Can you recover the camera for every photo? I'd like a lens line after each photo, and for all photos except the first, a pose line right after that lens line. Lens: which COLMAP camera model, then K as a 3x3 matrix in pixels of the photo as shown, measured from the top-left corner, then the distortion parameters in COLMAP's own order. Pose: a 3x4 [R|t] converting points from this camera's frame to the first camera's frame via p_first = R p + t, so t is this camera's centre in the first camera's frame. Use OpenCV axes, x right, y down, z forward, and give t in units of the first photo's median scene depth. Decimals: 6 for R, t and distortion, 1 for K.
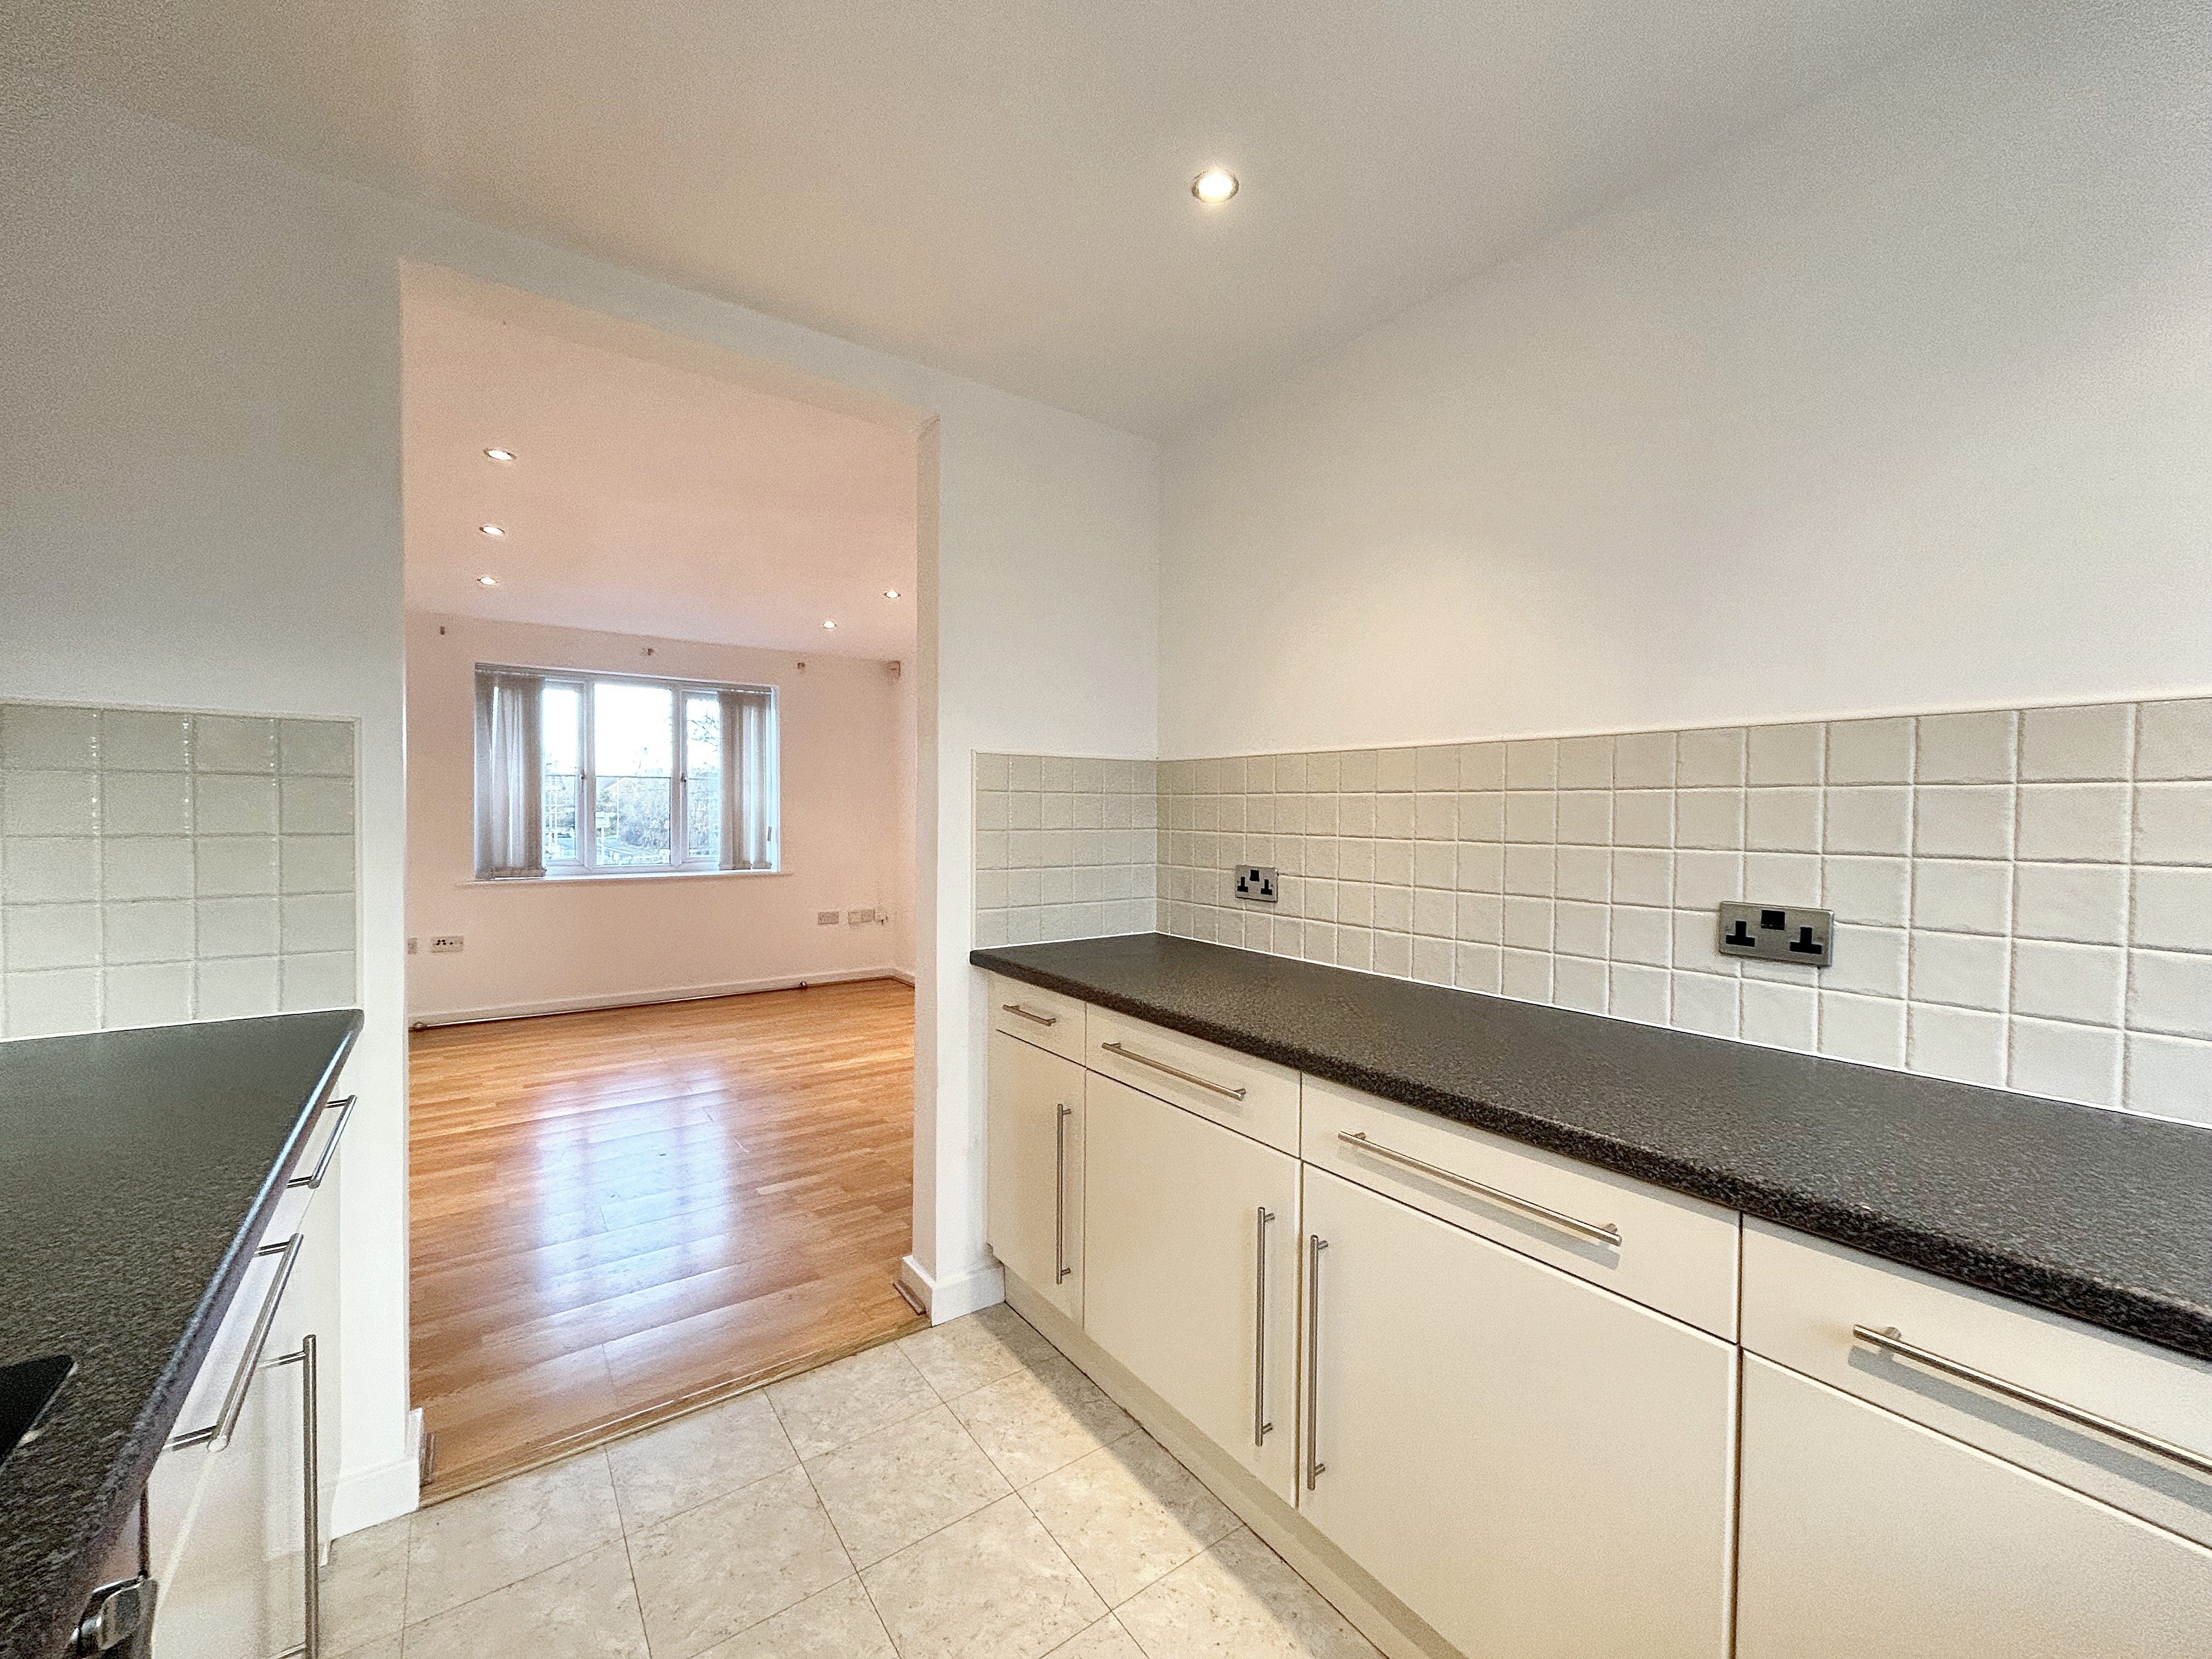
lens RADIAL K [[893.0, 0, 1101.0], [0, 893.0, 830.5], [0, 0, 1]] dist [-0.001204, -0.000212]
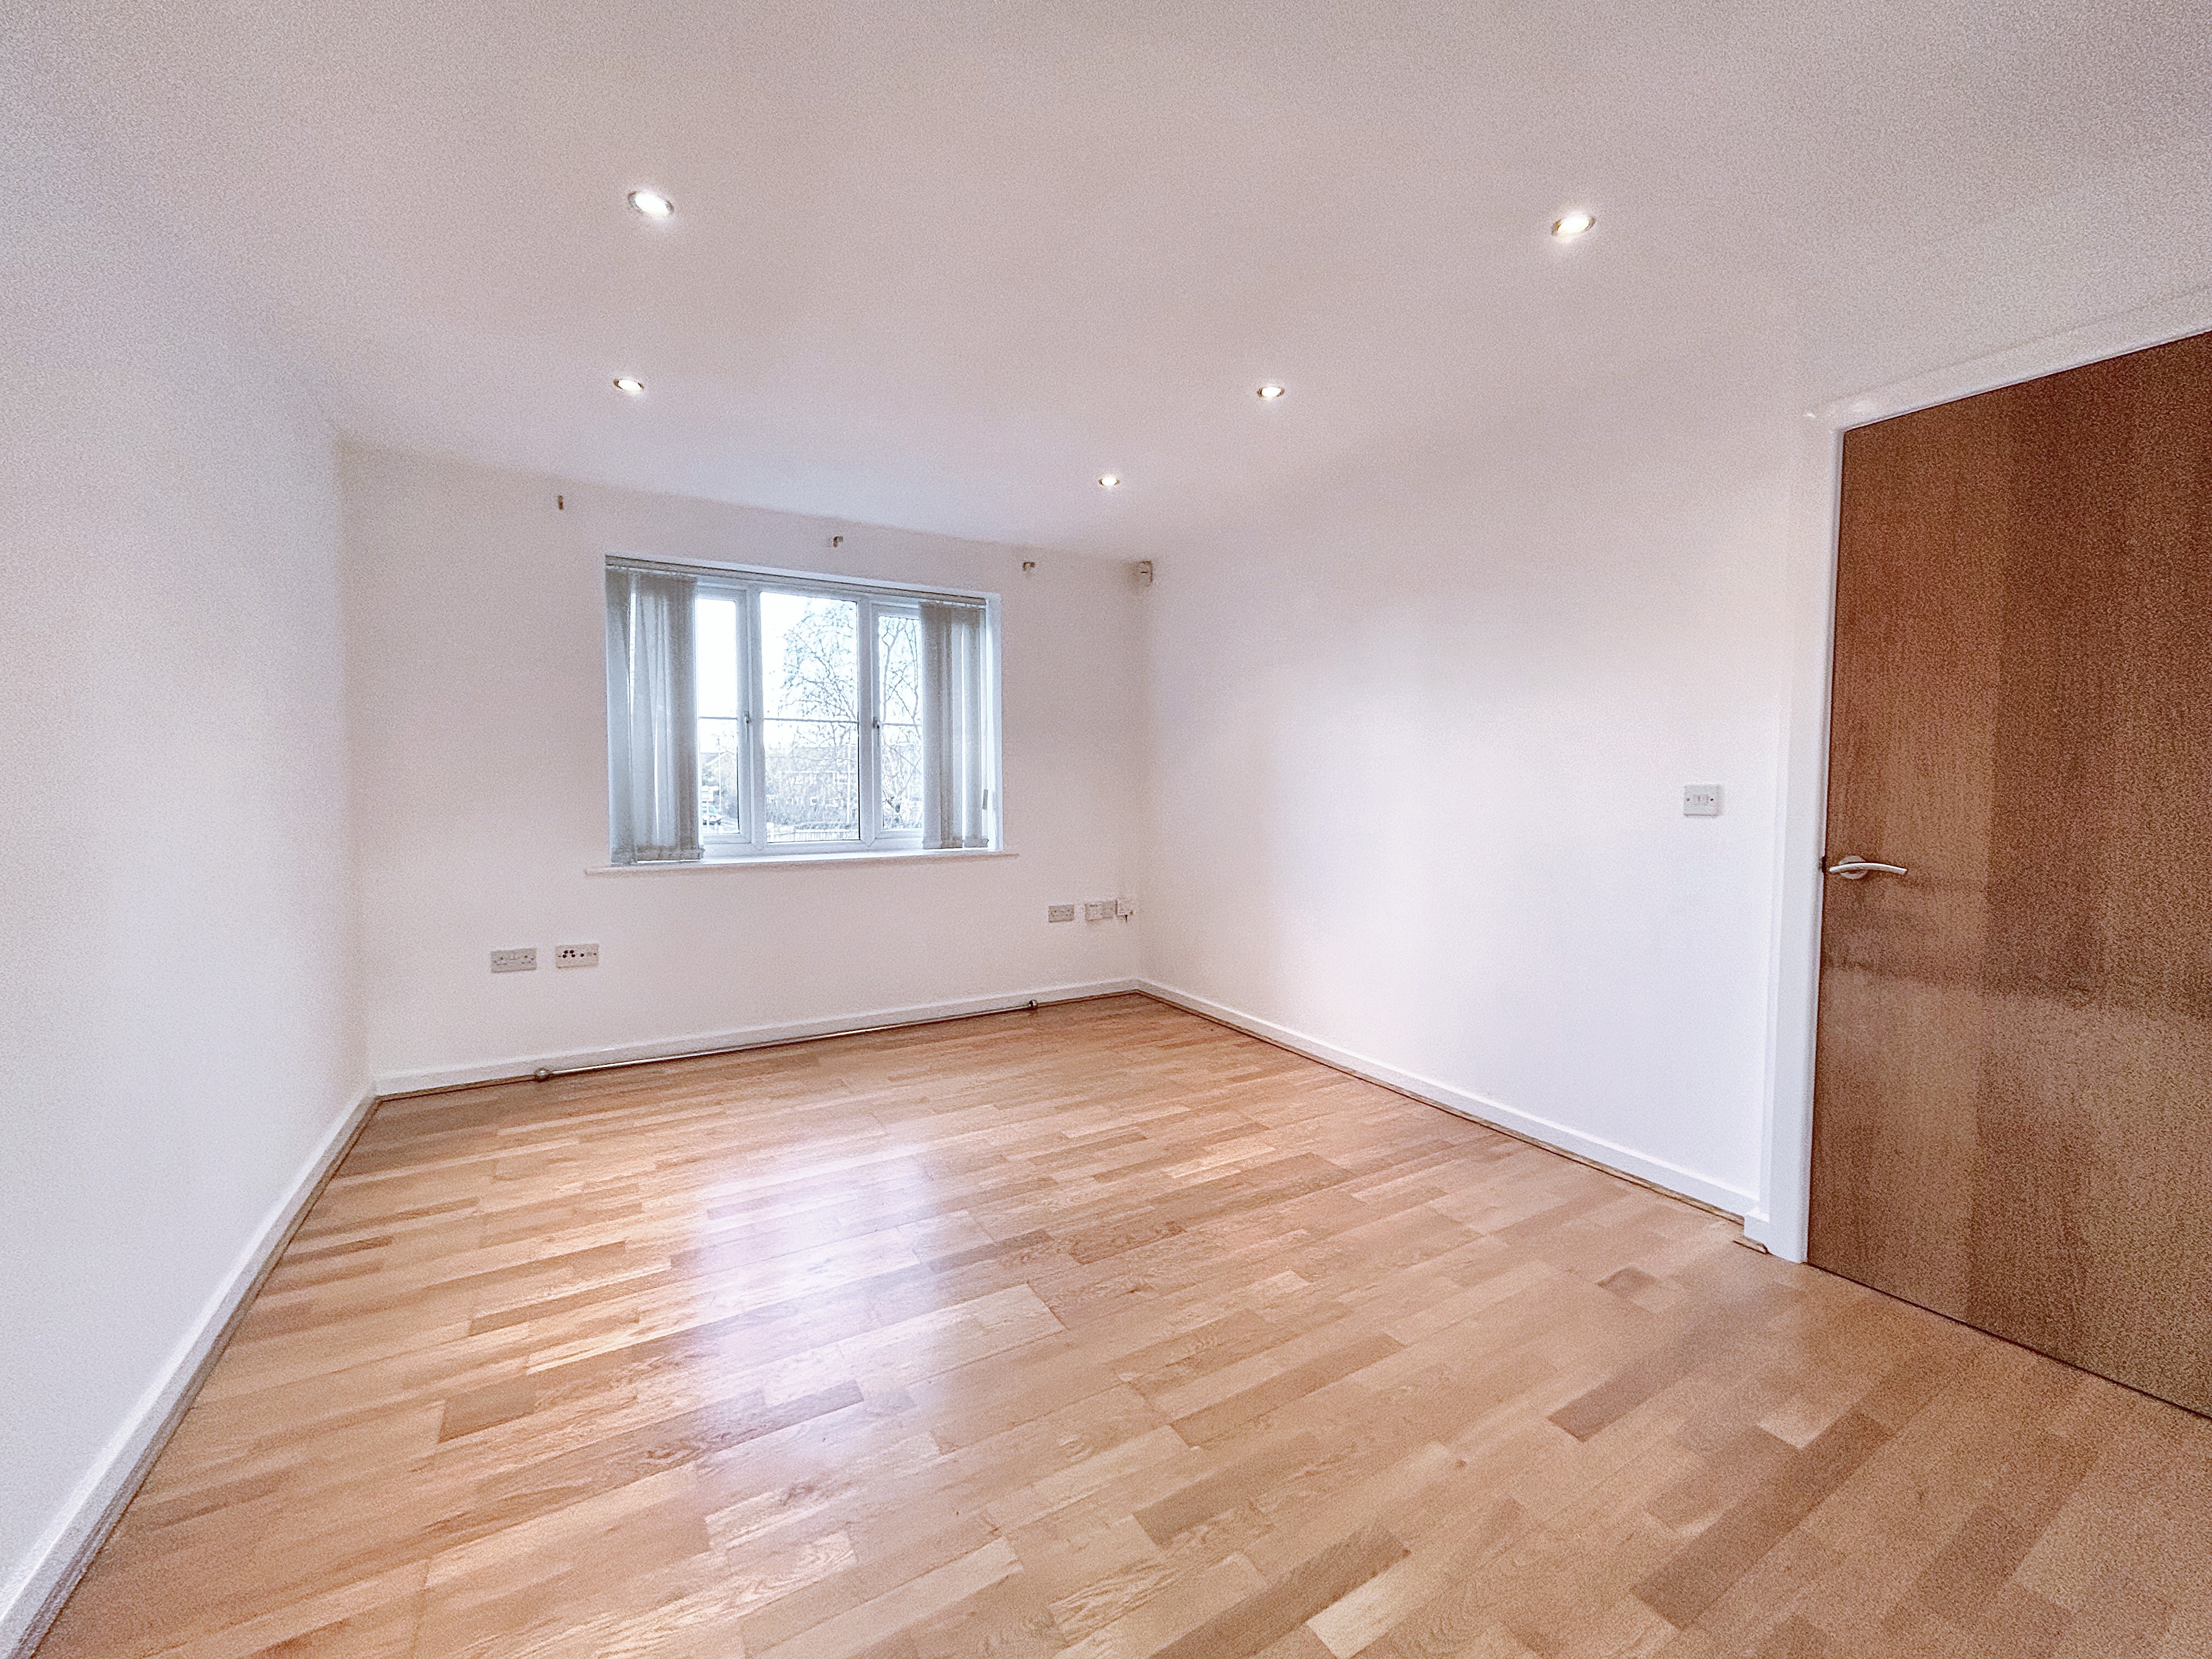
lens RADIAL K [[893.0, 0, 1104.4], [0, 893.0, 829.0], [0, 0, 1]] dist [-0.001204, -0.000212]
pose [[0.996157, -0.003104, -0.087528, -0.219570], [0.005730, 0.999541, 0.029765, 0.007187], [0.087395, -0.030152, 0.995717, 0.289926]]
